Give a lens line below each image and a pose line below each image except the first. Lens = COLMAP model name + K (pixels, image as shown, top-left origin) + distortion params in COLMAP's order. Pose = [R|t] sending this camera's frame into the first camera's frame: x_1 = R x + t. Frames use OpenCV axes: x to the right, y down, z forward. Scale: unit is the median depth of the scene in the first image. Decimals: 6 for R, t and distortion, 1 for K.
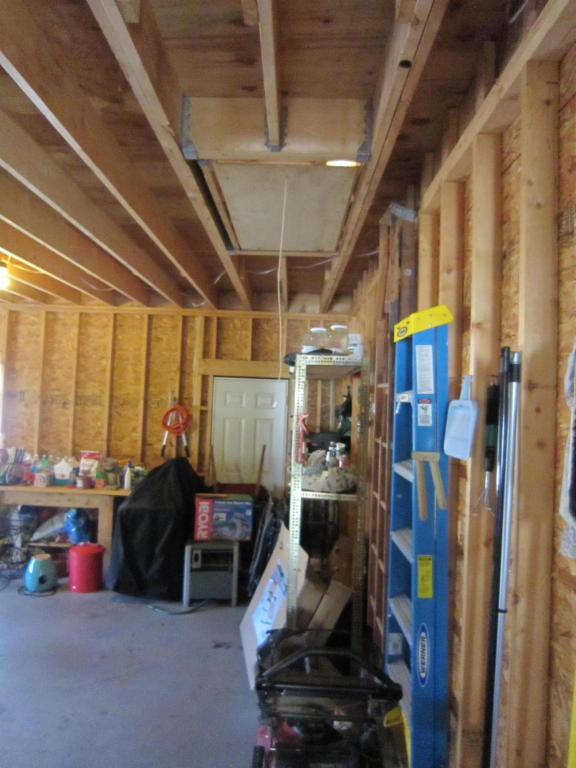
lens RADIAL K [[542.1, 0, 288.0], [0, 542.1, 384.0], [0, 0, 1]] dist [-0.070951, 0.029629]
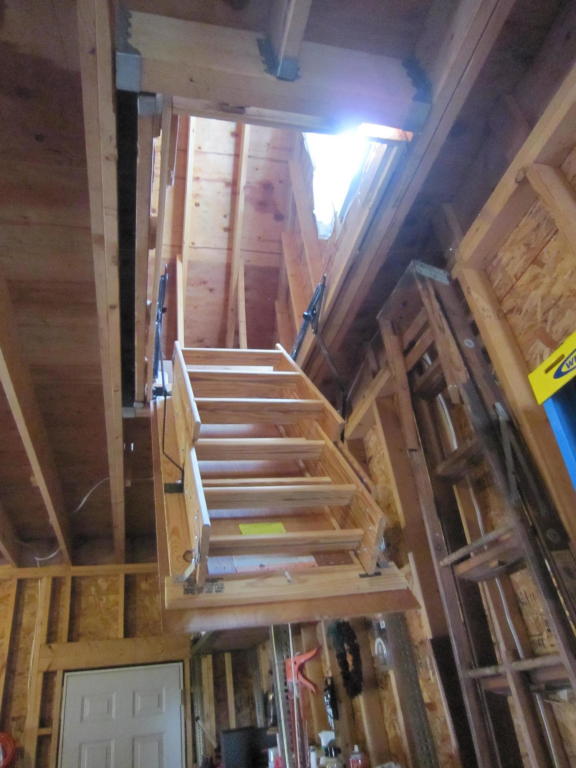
lens RADIAL K [[542.1, 0, 288.0], [0, 542.1, 384.0], [0, 0, 1]] dist [-0.070951, 0.029629]
pose [[0.956018, -0.000048, 0.293310, -0.066775], [0.152656, 0.853966, -0.497432, 0.045526], [-0.250453, 0.520329, 0.816413, 0.249828]]
